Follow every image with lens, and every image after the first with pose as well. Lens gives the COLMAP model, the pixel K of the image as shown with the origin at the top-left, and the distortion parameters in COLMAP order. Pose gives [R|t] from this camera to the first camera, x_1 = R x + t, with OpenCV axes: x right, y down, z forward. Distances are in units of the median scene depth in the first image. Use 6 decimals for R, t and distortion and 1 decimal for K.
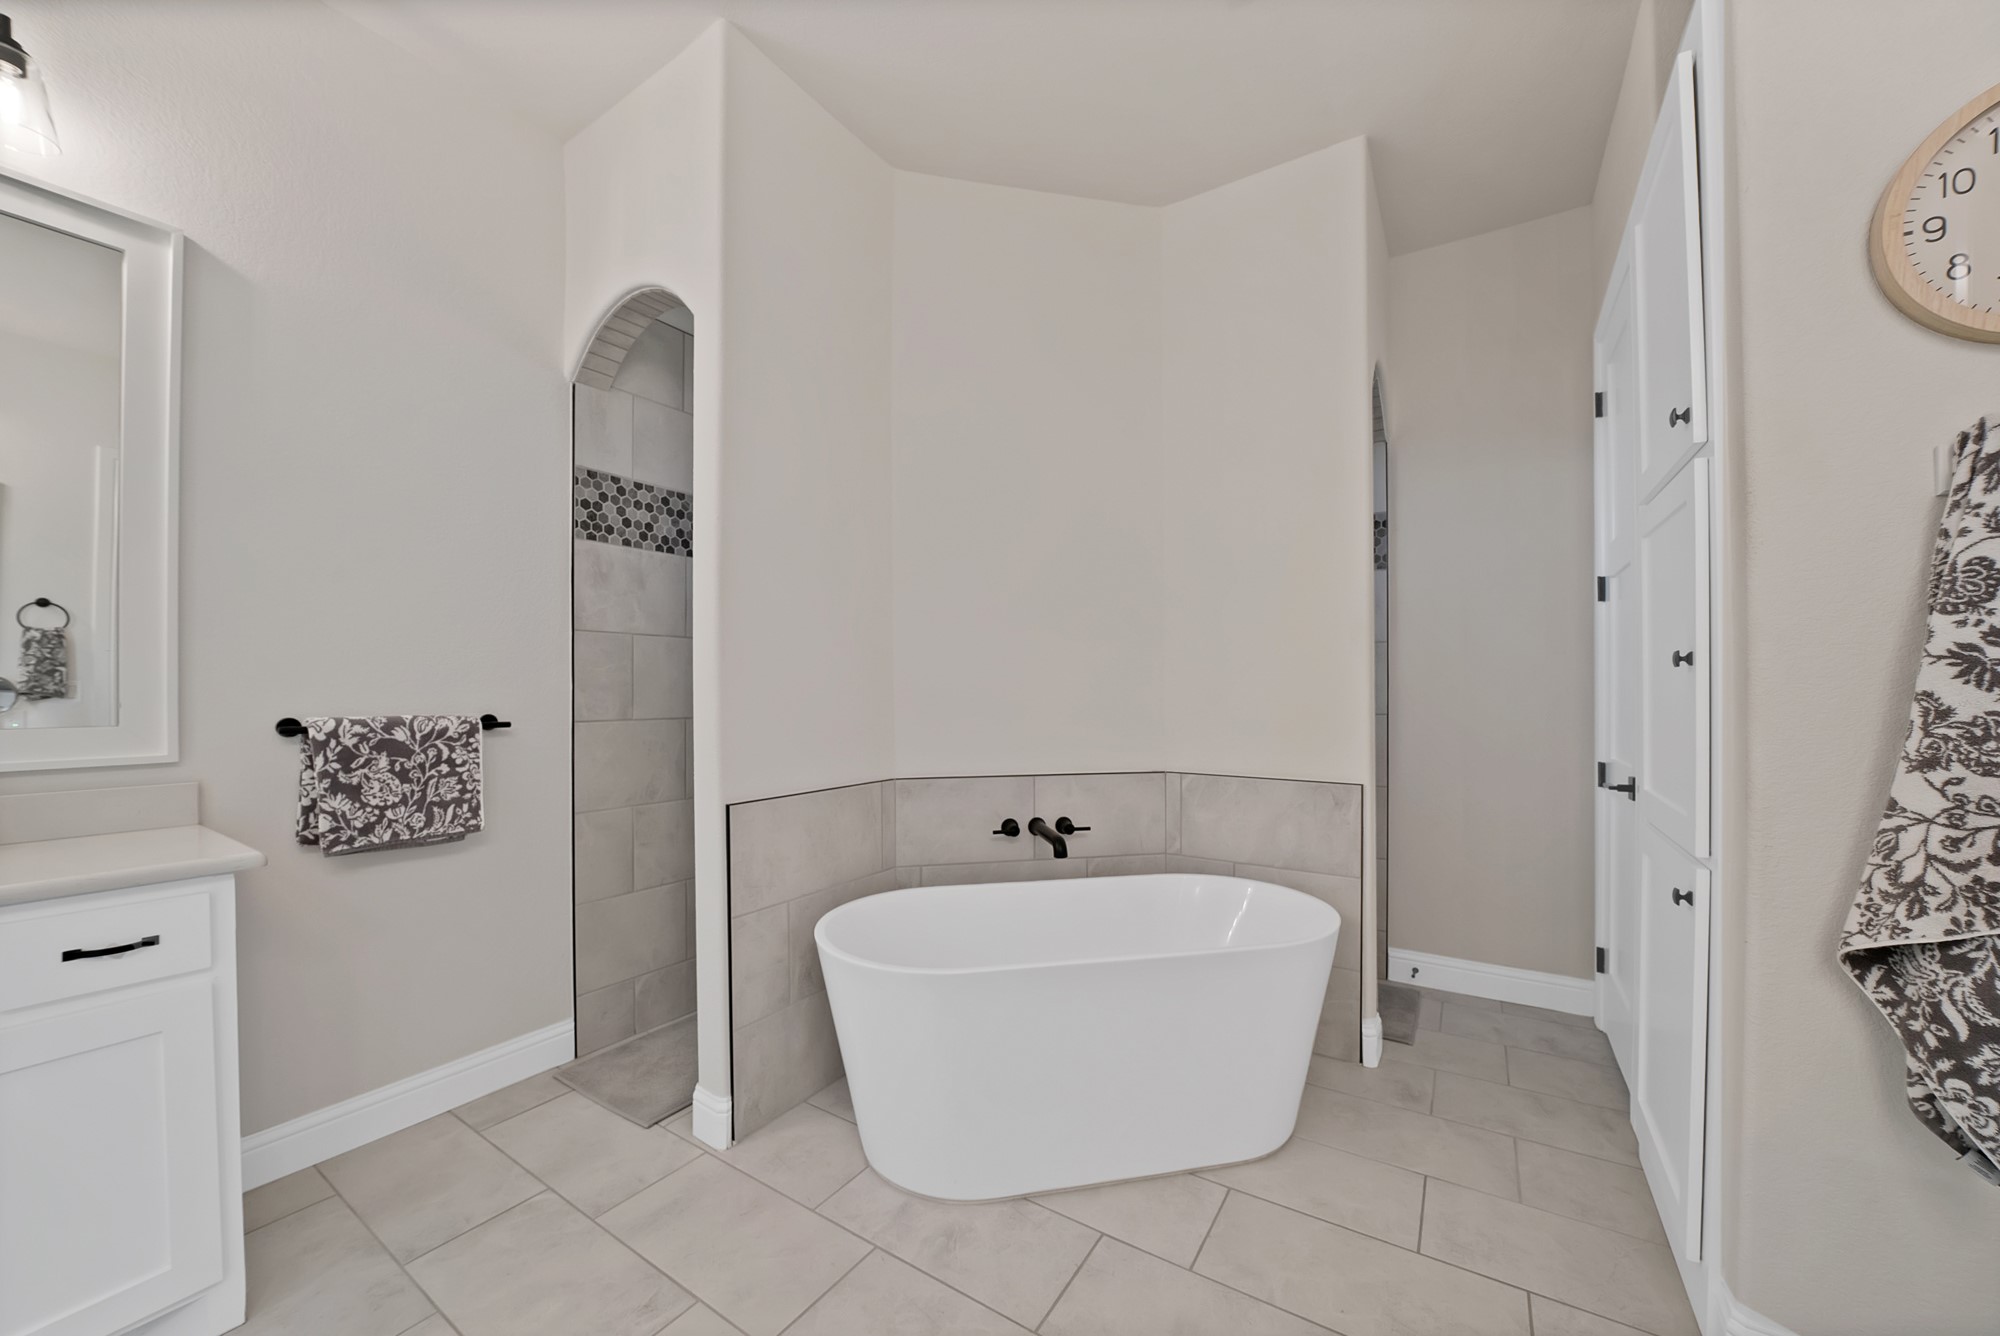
lens RADIAL K [[747.9, 0, 1003.7], [0, 747.9, 676.5], [0, 0, 1]] dist [-0.019114, 0.000159]
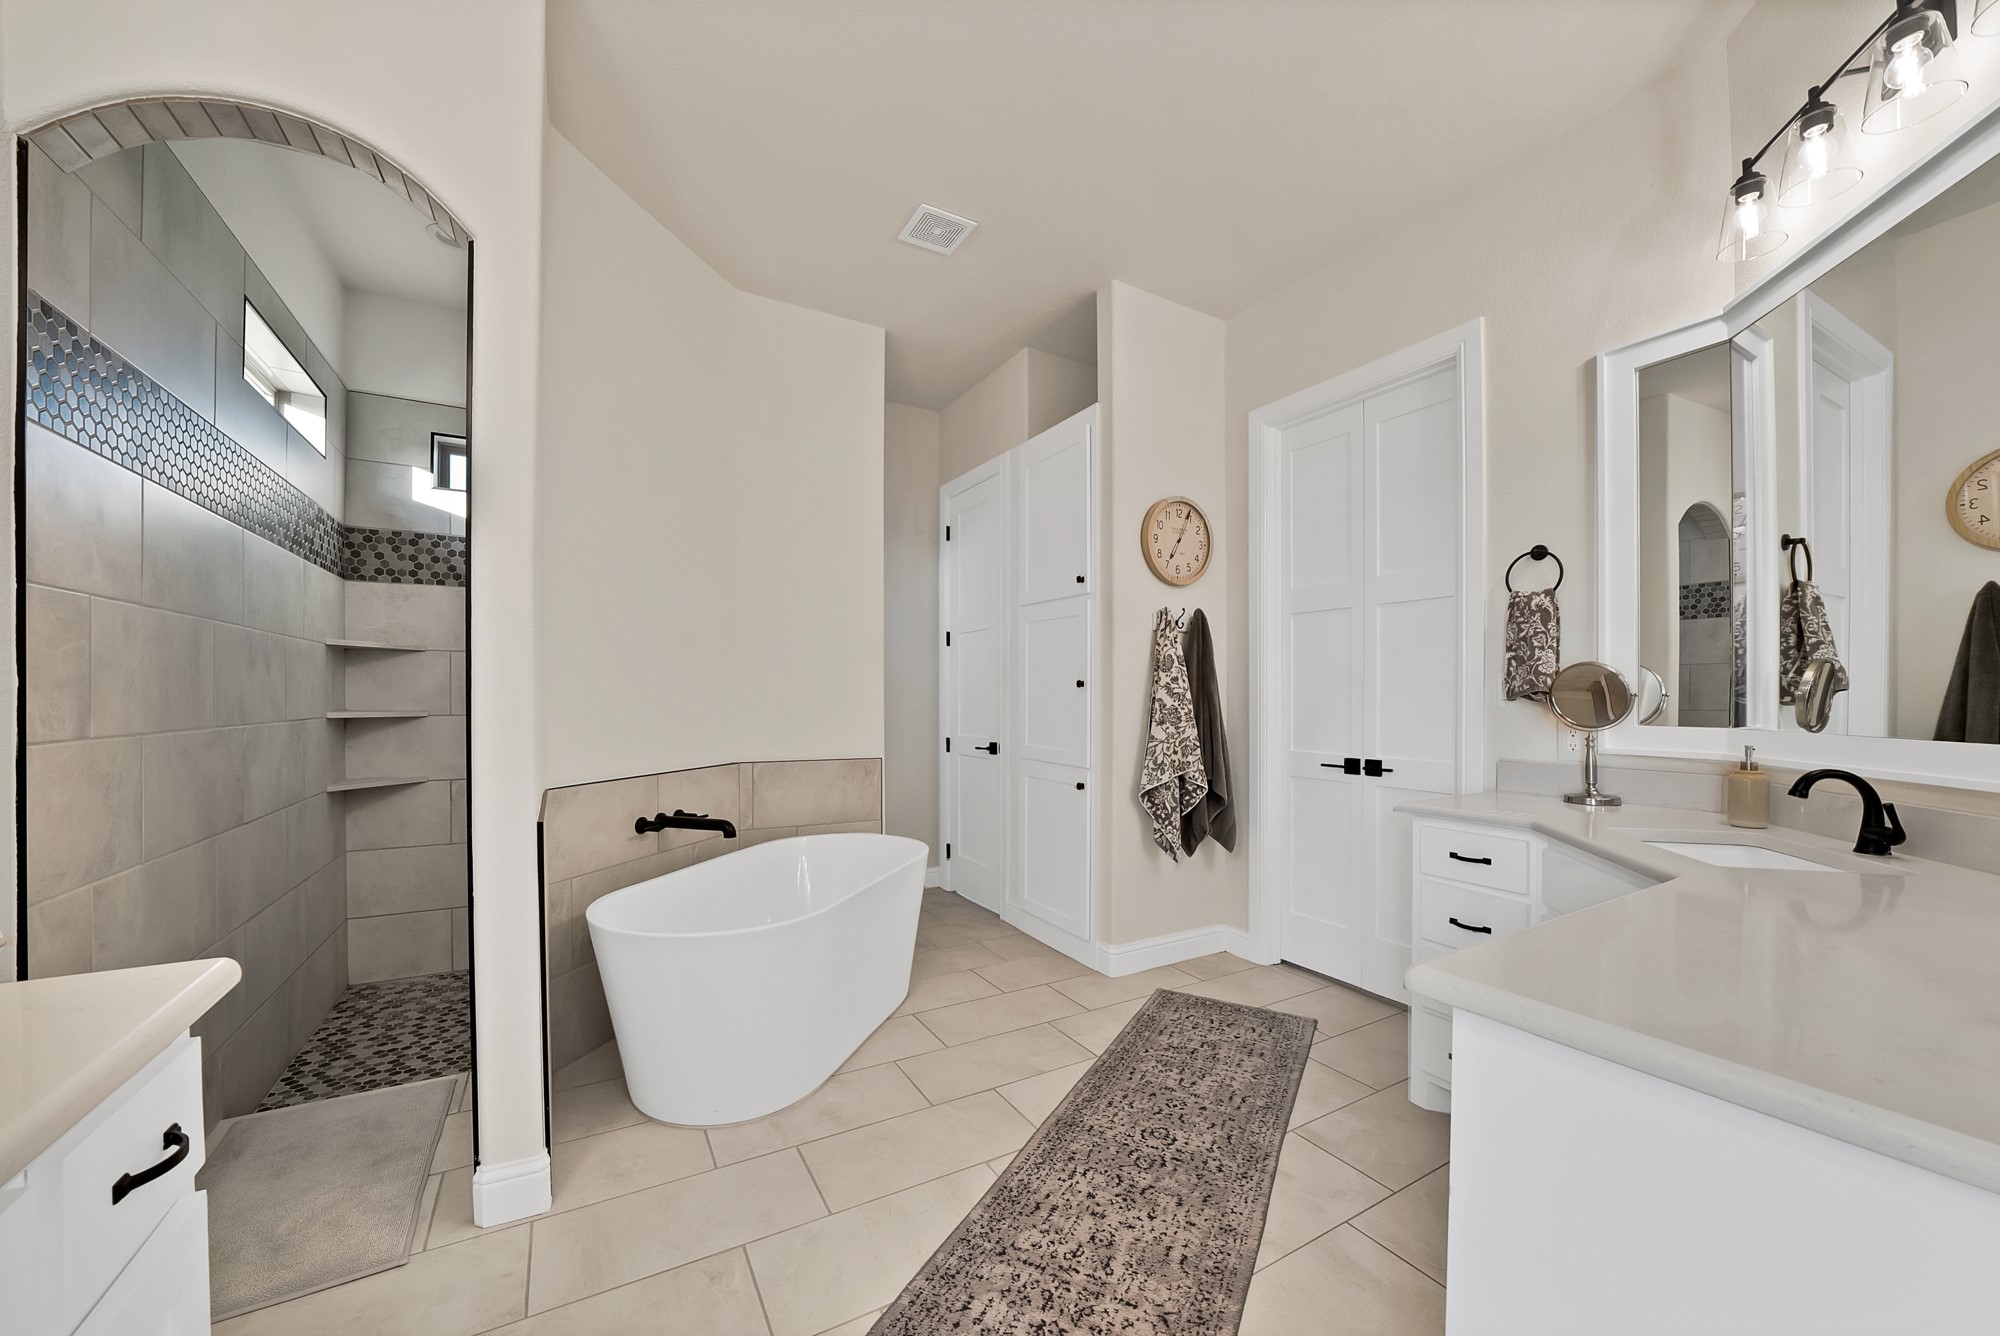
lens RADIAL K [[738.4, 0, 1010.9], [0, 738.4, 671.9], [0, 0, 1]] dist [-0.014205, 0.000202]
pose [[0.444872, 0.035656, 0.894884, -0.930716], [-0.022785, 0.999334, -0.028490, 0.006937], [-0.895304, -0.007716, 0.445388, 0.114410]]
